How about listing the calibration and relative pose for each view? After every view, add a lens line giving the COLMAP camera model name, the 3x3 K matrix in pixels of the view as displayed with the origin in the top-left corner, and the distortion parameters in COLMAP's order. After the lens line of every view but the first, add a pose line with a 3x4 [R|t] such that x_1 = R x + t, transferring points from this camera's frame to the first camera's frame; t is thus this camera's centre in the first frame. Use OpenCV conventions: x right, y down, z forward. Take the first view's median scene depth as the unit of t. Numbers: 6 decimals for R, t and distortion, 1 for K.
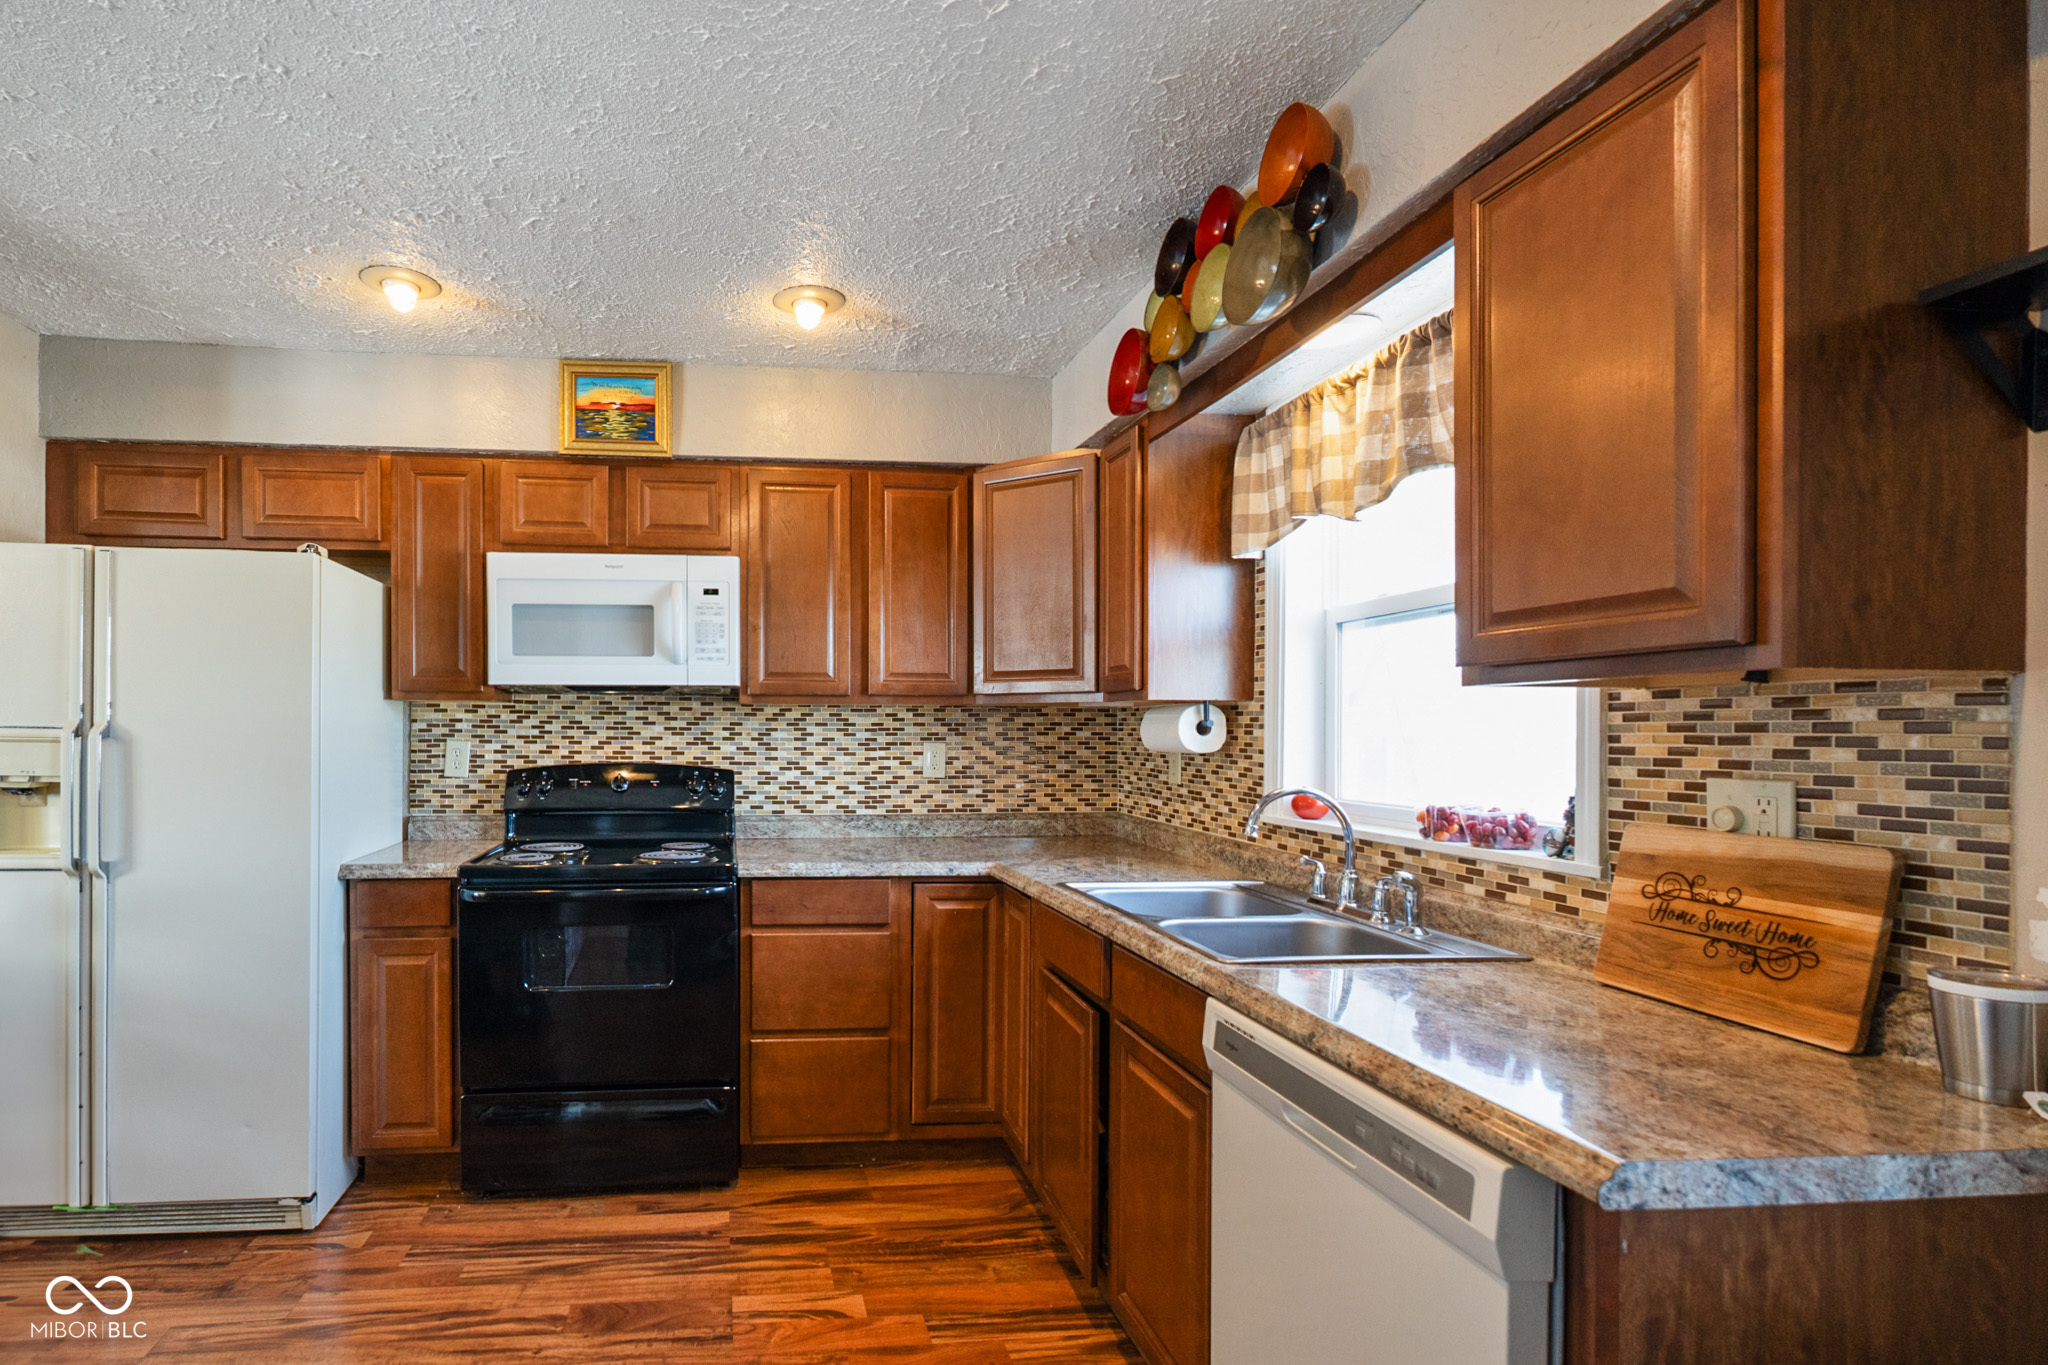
lens RADIAL K [[990.2, 0, 805.9], [0, 990.2, 735.9], [0, 0, 1]] dist [0.000621, 0.000601]
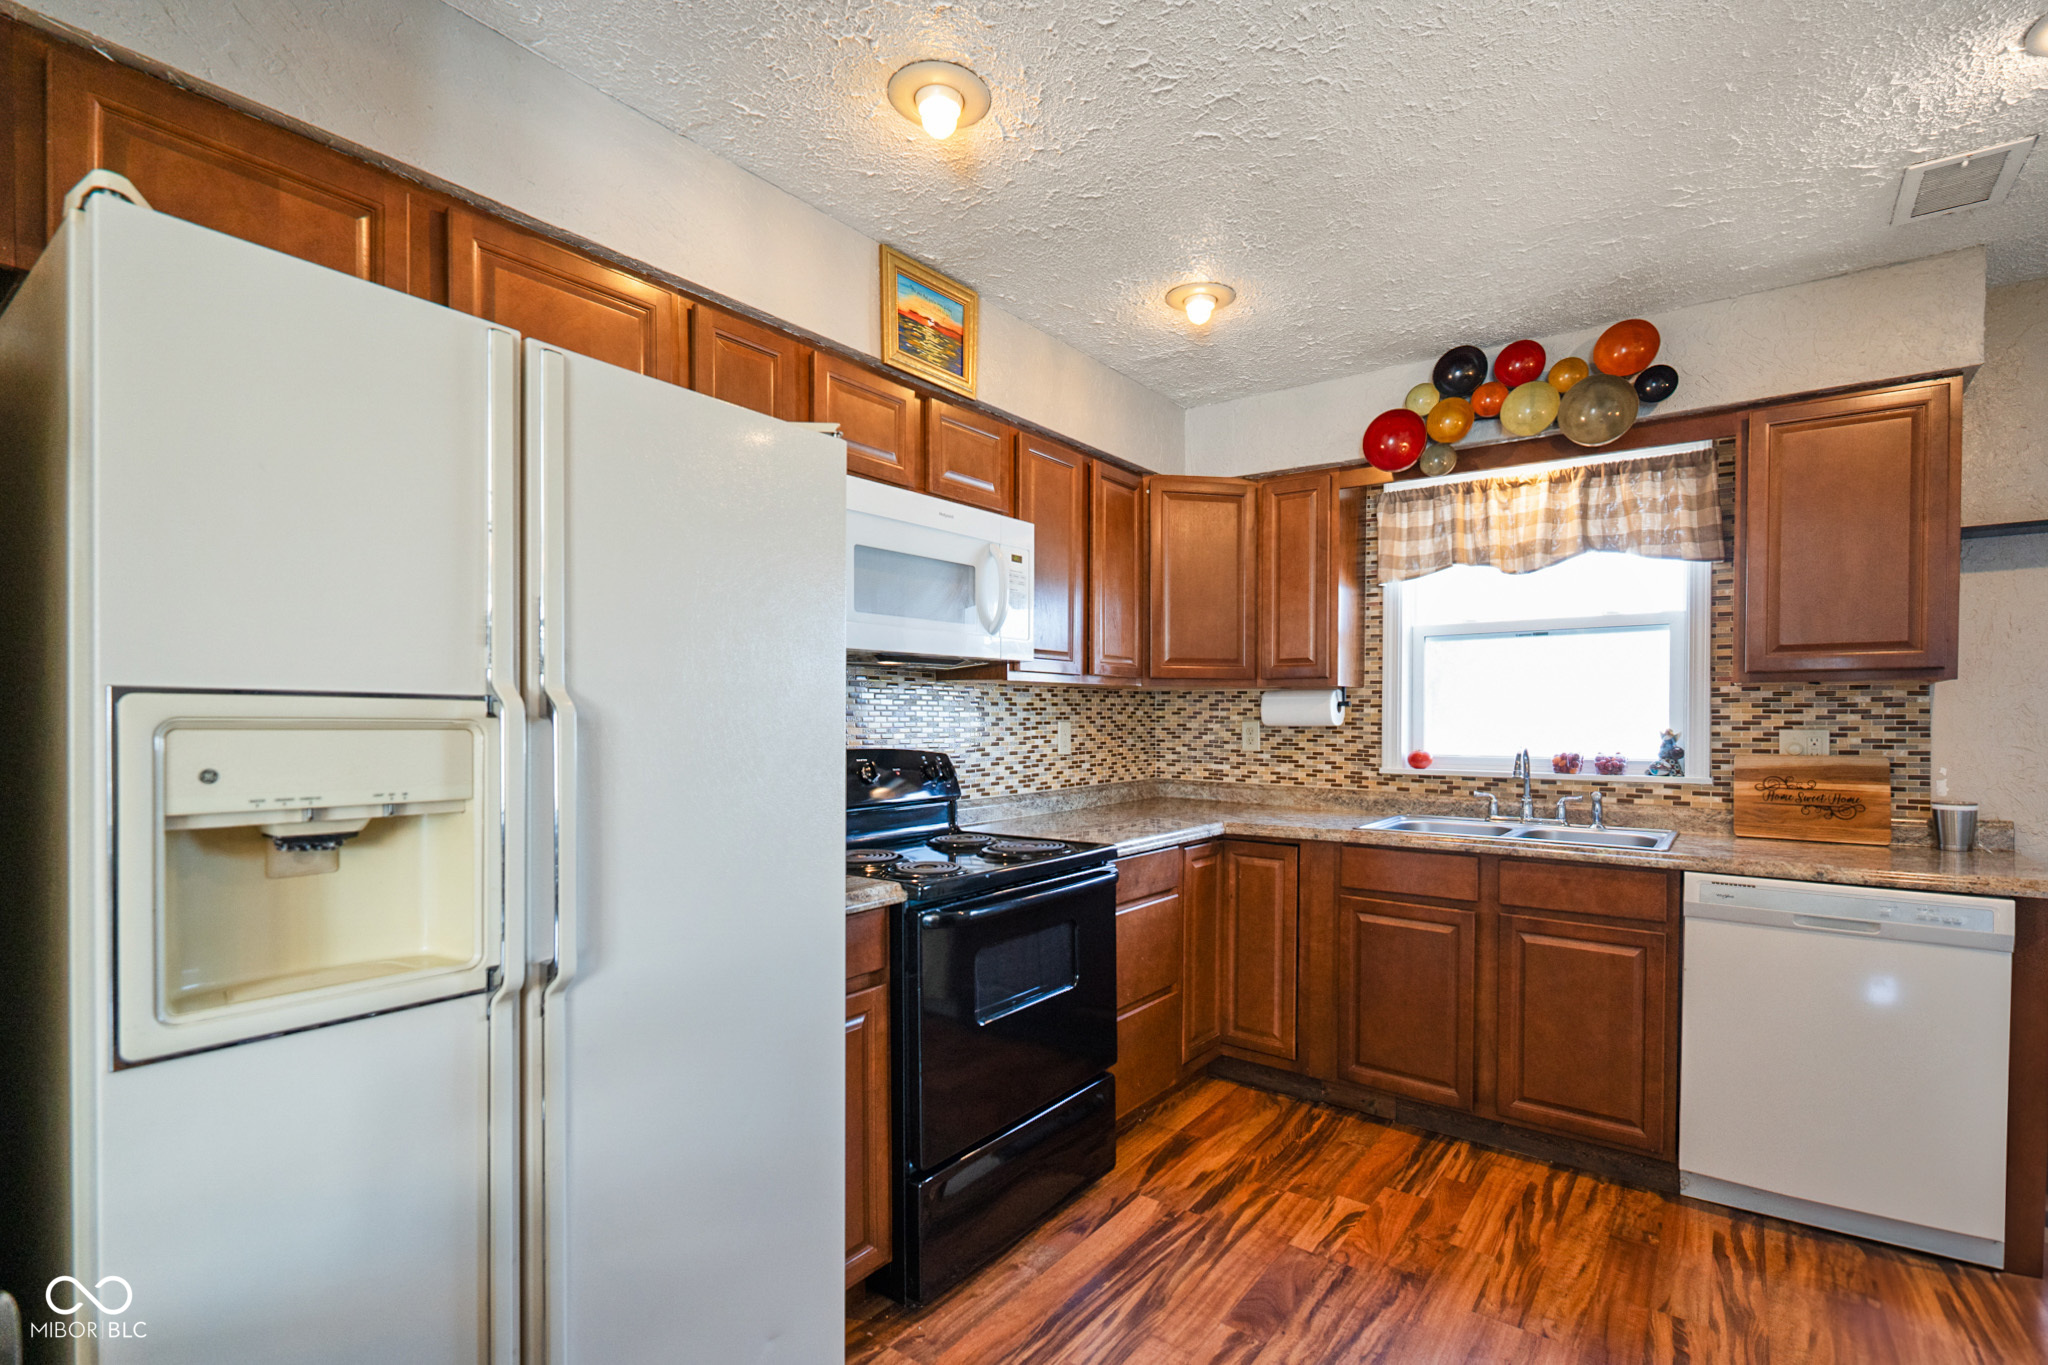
lens RADIAL K [[946.5, 0, 1053.5], [0, 946.5, 732.9], [0, 0, 1]] dist [-0.000026, -0.000009]
pose [[0.658840, -0.018268, 0.752061, -0.742252], [0.007775, 0.999817, 0.017475, 0.001223], [-0.752243, -0.005666, 0.658861, 0.395345]]
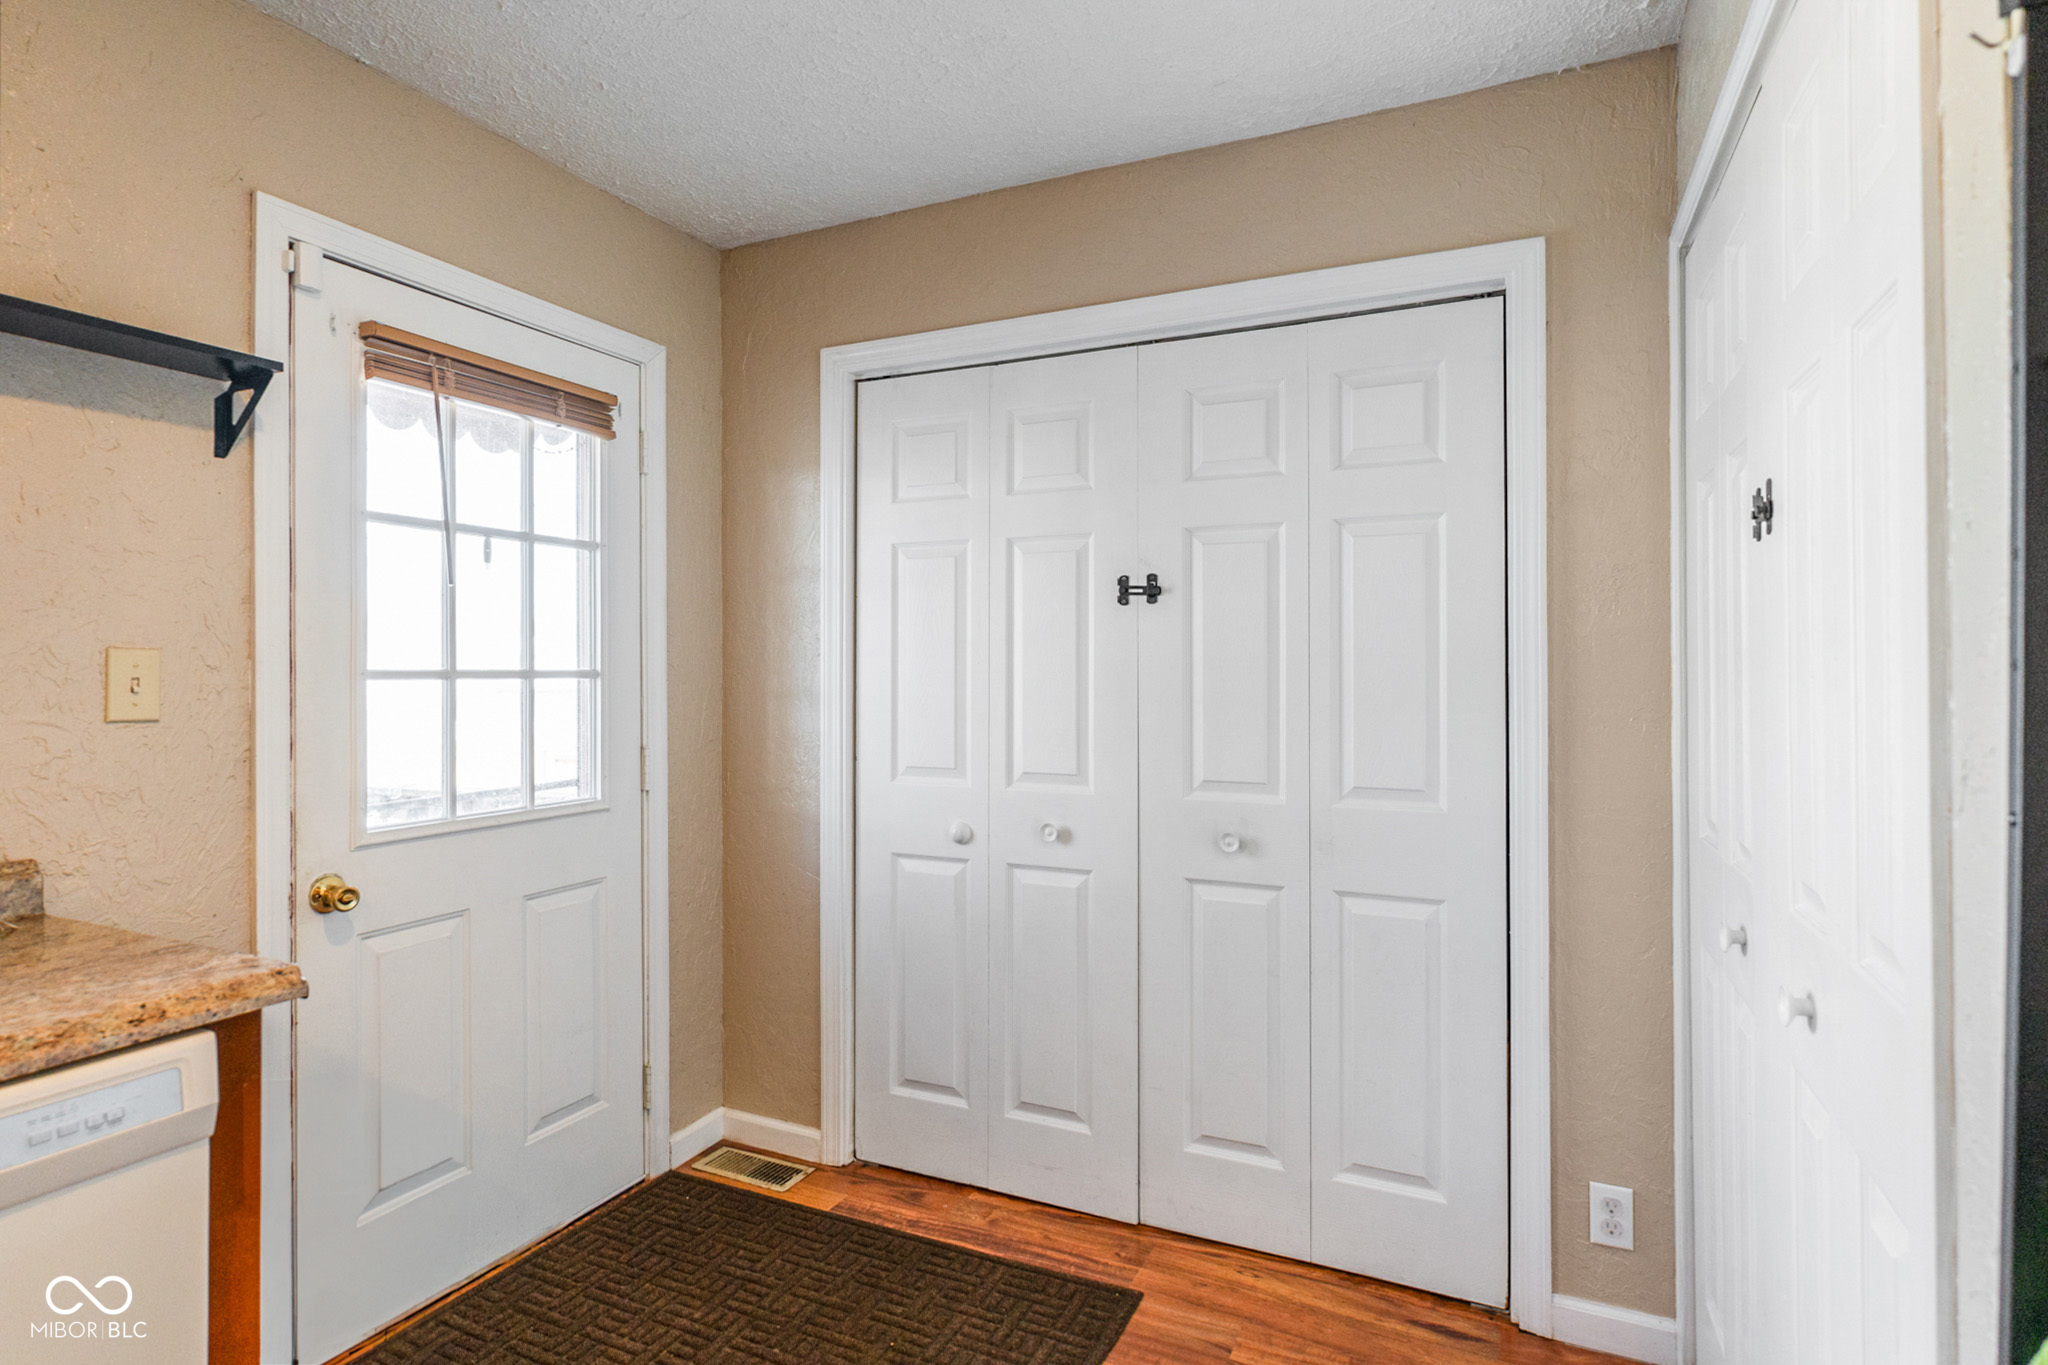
lens RADIAL K [[1032.5, 0, 1026.3], [0, 1032.5, 662.5], [0, 0, 1]] dist [-0.000495, -0.000118]
pose [[-0.865397, -0.003899, 0.501072, -0.224028], [-0.001935, 0.999988, 0.004439, 0.002184], [-0.501084, 0.002872, -0.865394, 0.499421]]
